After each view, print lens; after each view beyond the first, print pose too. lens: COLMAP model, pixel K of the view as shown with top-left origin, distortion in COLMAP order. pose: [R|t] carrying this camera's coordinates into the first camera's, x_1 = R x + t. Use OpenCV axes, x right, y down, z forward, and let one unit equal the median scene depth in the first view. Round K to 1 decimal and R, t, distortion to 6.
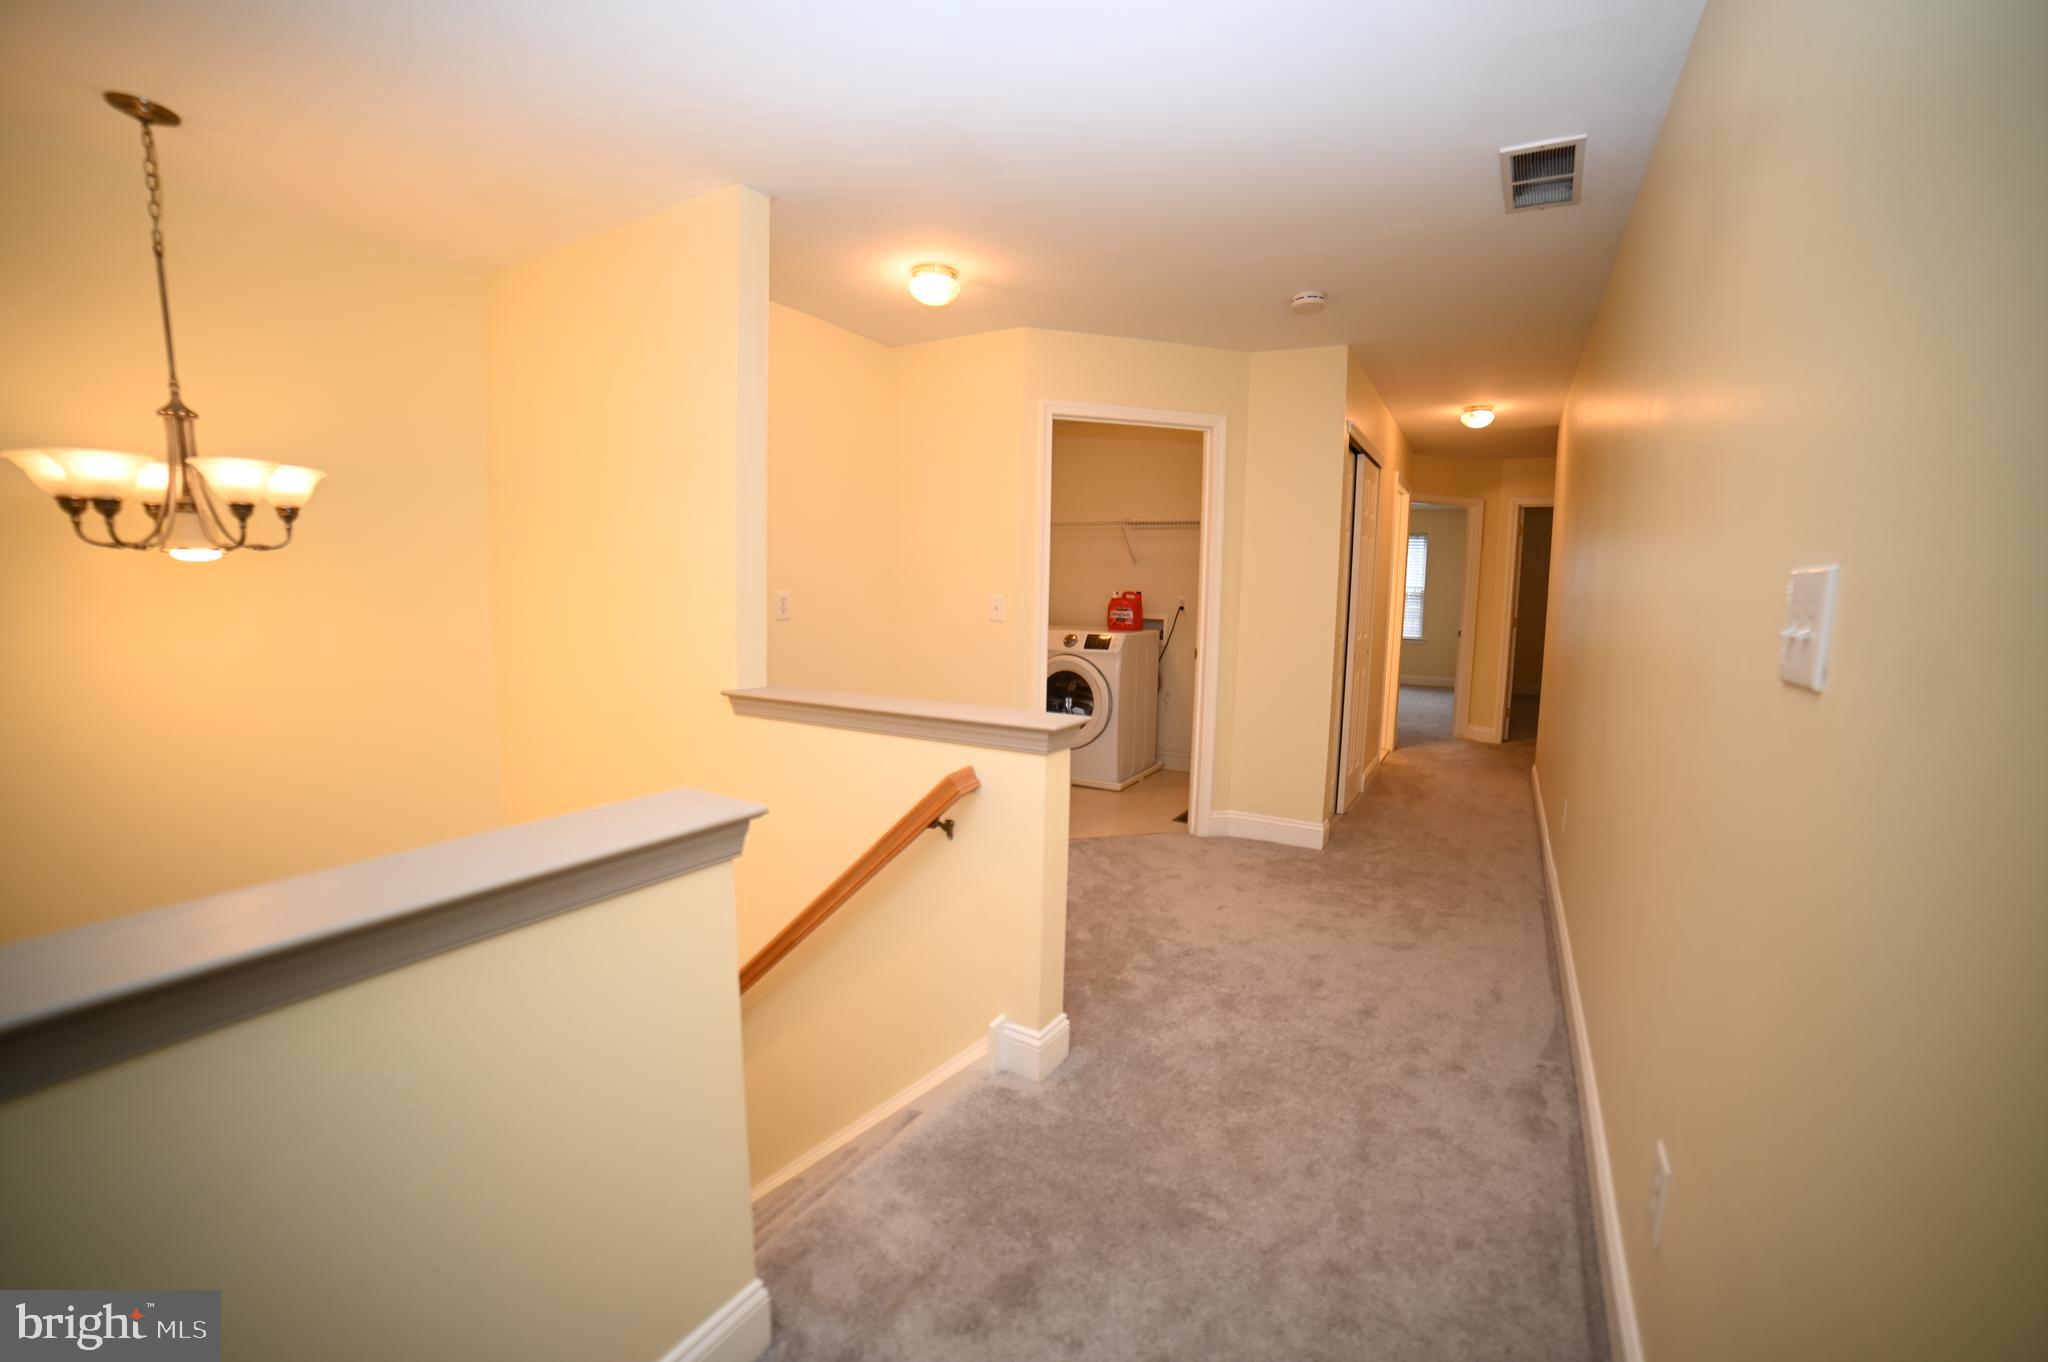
lens RADIAL K [[832.7, 0, 1032.6], [0, 832.7, 683.0], [0, 0, 1]] dist [-0.107315, 0.037659]
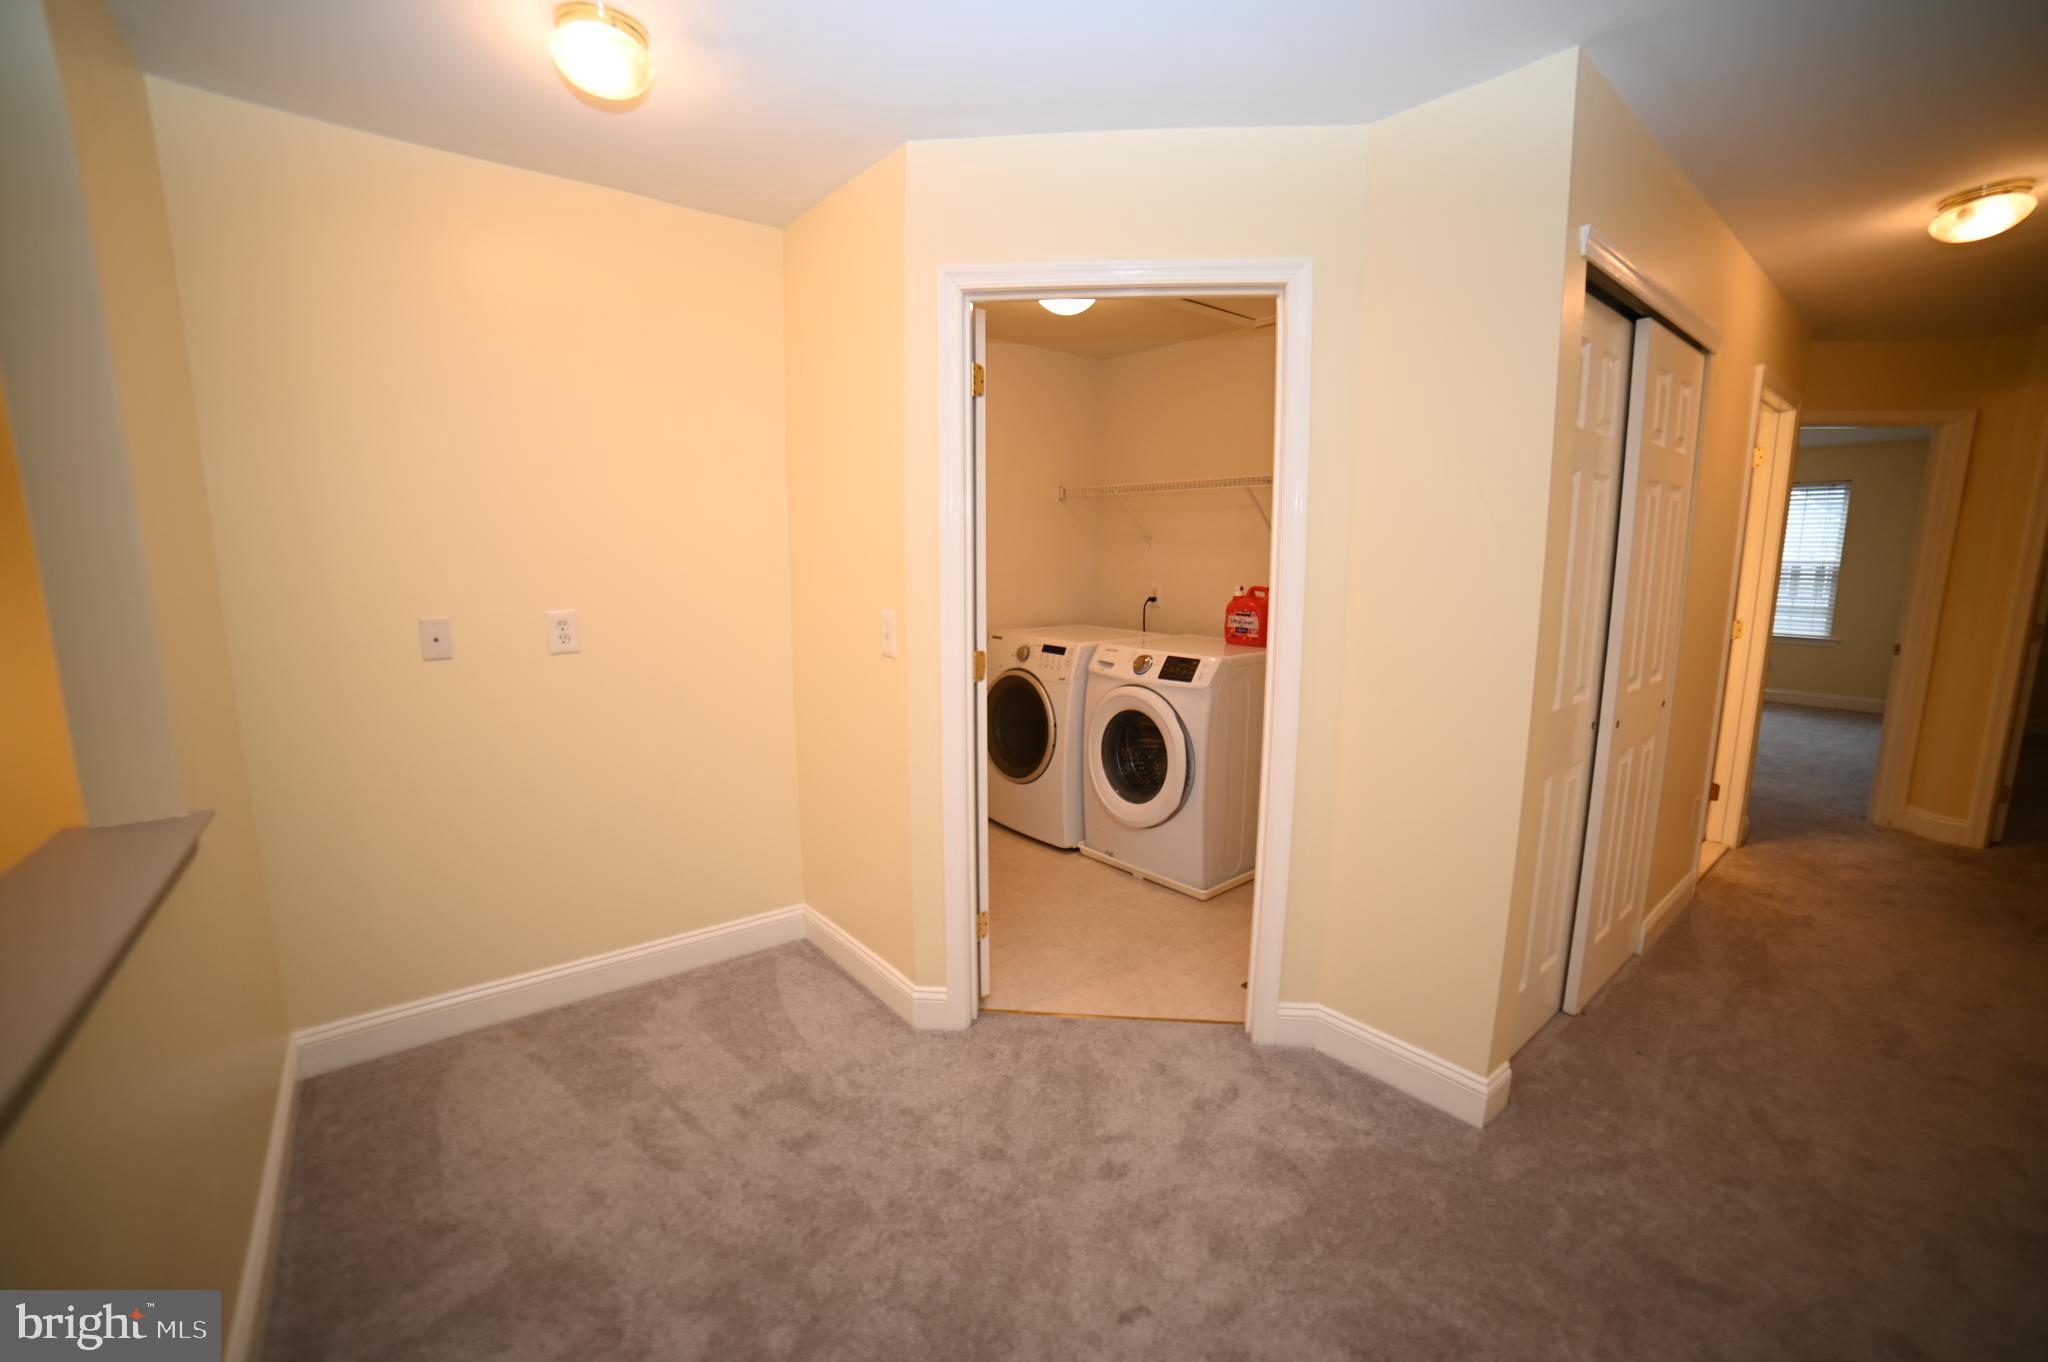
lens RADIAL K [[832.7, 0, 1032.6], [0, 832.7, 683.0], [0, 0, 1]] dist [-0.107315, 0.037659]
pose [[0.933252, 0.039146, -0.357083, 0.200951], [-0.025861, 0.998787, 0.041907, -0.061967], [0.358290, -0.029876, 0.933132, 0.359287]]
